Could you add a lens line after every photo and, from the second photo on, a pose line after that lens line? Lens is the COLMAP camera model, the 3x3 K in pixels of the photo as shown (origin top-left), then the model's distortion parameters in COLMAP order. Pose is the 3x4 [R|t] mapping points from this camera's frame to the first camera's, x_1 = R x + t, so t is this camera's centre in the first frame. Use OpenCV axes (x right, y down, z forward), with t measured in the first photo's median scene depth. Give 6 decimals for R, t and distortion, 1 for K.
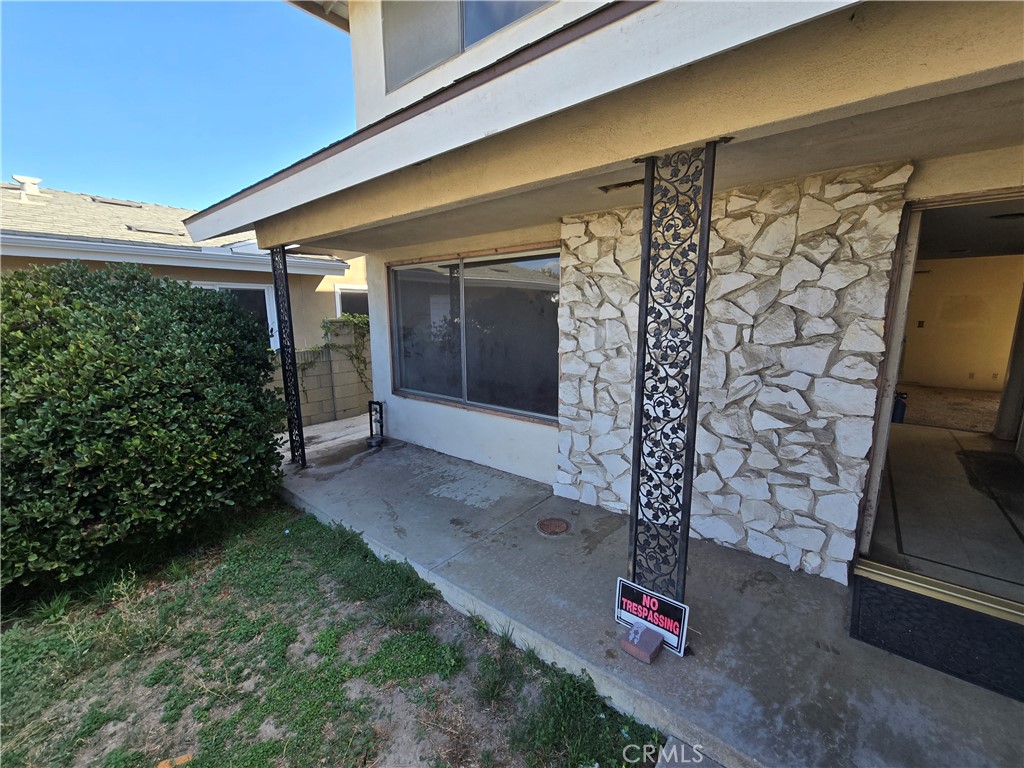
lens RADIAL K [[420.9, 0, 518.4], [0, 420.9, 383.7], [0, 0, 1]] dist [-0.006791, 0.003503]
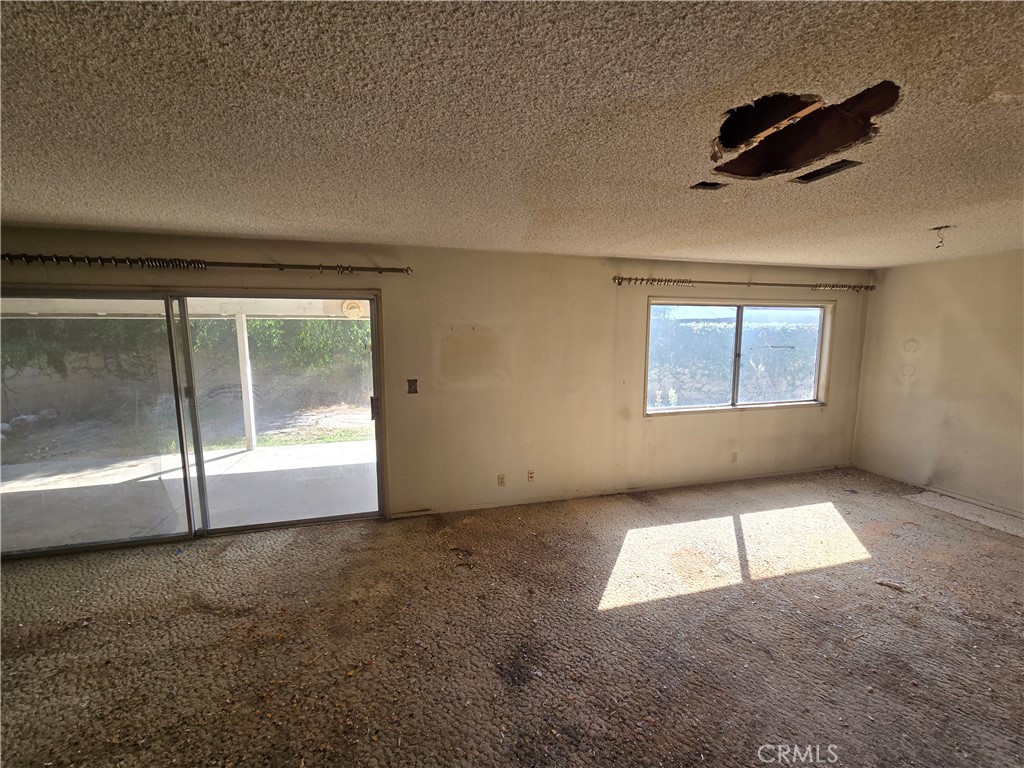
lens RADIAL K [[420.9, 0, 518.4], [0, 420.9, 383.7], [0, 0, 1]] dist [-0.006791, 0.003503]
pose [[0.572880, -0.098948, 0.813645, 0.562736], [0.140255, 0.989879, 0.021627, -0.119070], [-0.807550, 0.101728, 0.580960, 0.551840]]
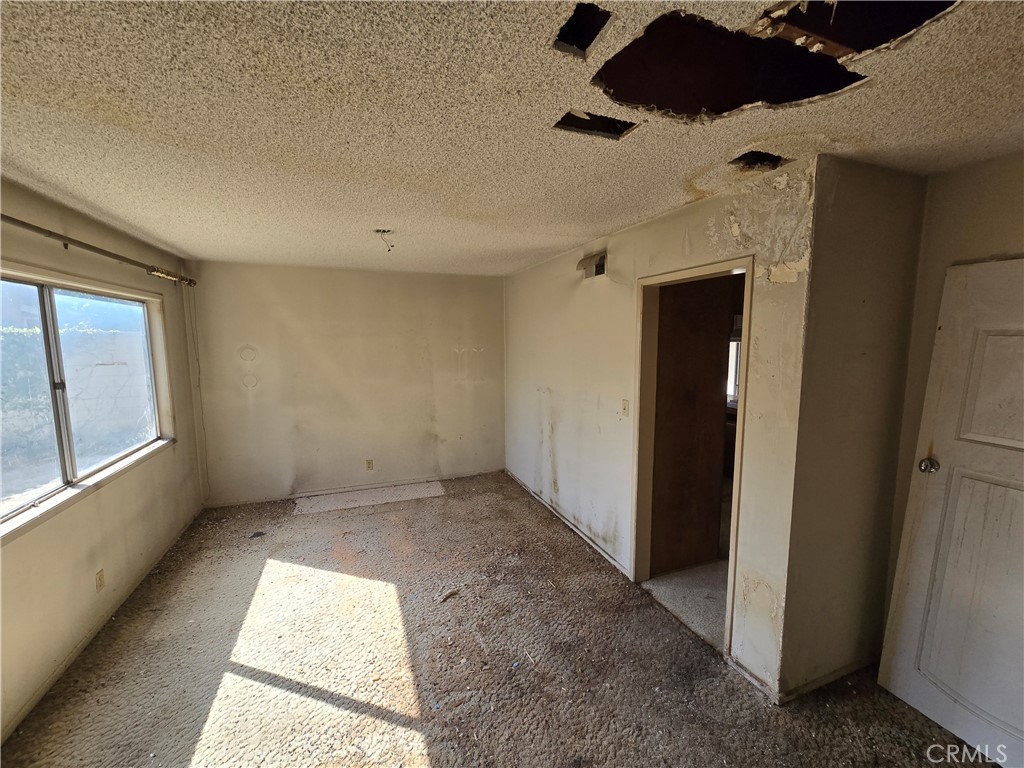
lens RADIAL K [[422.3, 0, 518.0], [0, 422.3, 384.0], [0, 0, 1]] dist [-0.004096, 0.003427]
pose [[-0.875522, -0.045806, 0.481001, 0.764826], [0.089738, 0.962761, 0.255027, -0.145104], [-0.474771, 0.266446, -0.838808, 0.708728]]
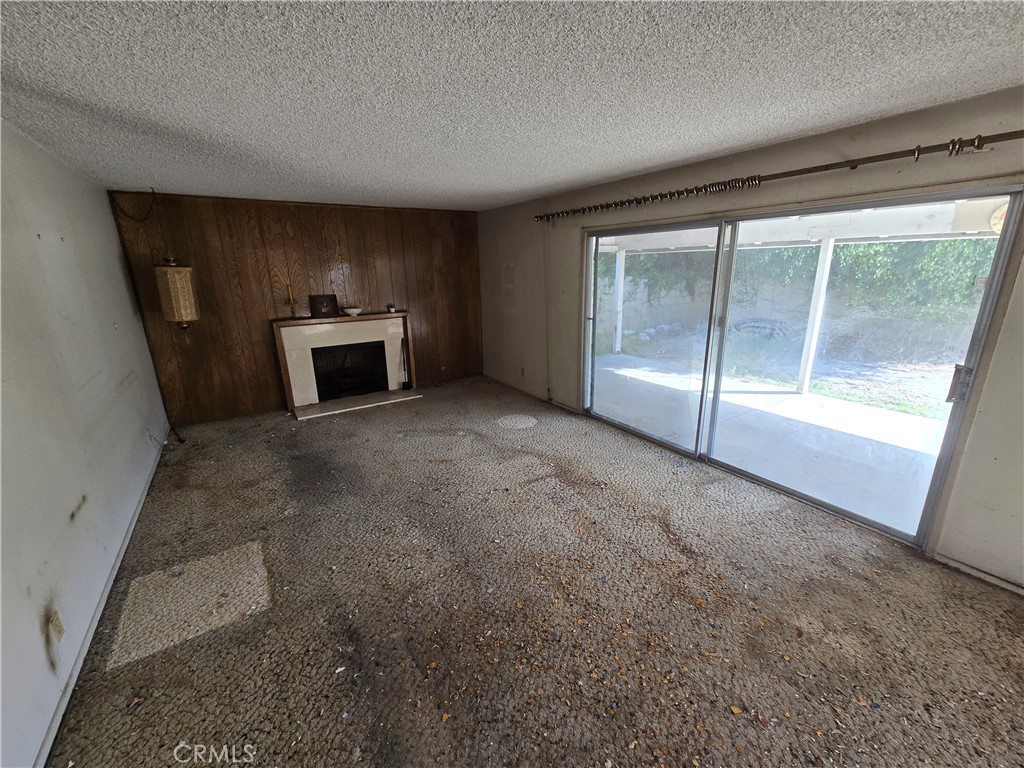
lens RADIAL K [[422.3, 0, 518.0], [0, 422.3, 384.0], [0, 0, 1]] dist [-0.004096, 0.003427]
pose [[0.955918, 0.069365, -0.285324, 0.632010], [-0.040288, 0.993491, 0.106550, -0.122363], [0.290858, -0.090358, 0.952490, 0.589636]]
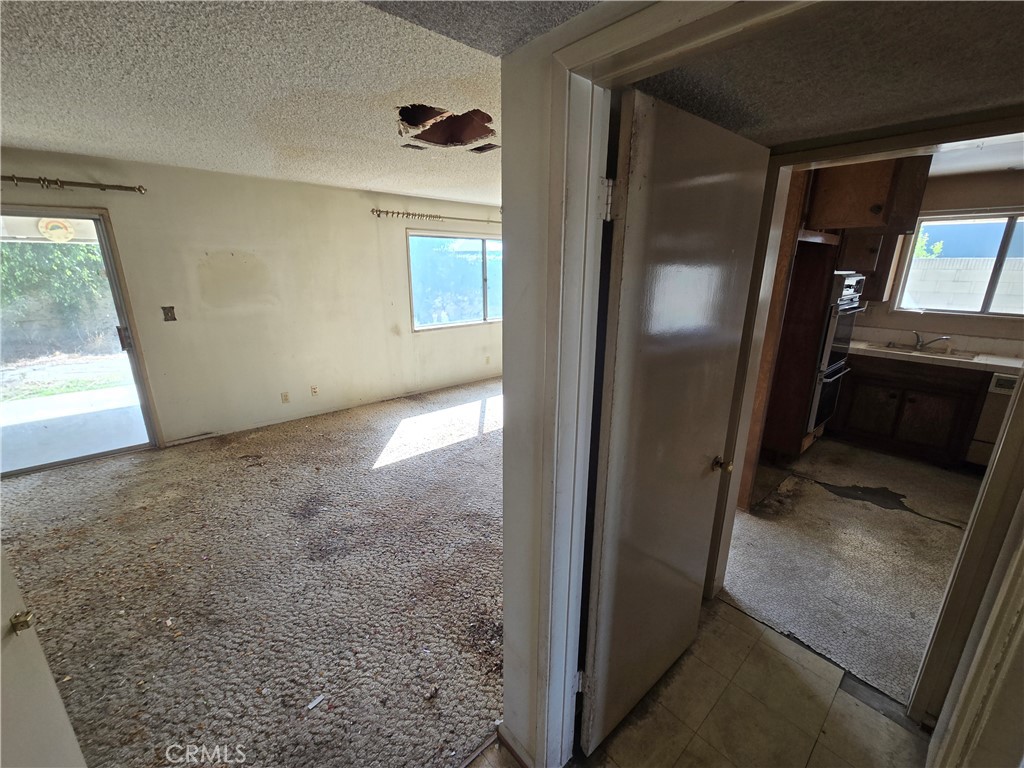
lens RADIAL K [[420.9, 0, 518.4], [0, 420.9, 383.7], [0, 0, 1]] dist [-0.006791, 0.003503]
pose [[0.148270, -0.265992, 0.952504, 0.486044], [0.165469, 0.956245, 0.241279, -0.100147], [-0.975006, 0.121836, 0.185796, 0.480491]]
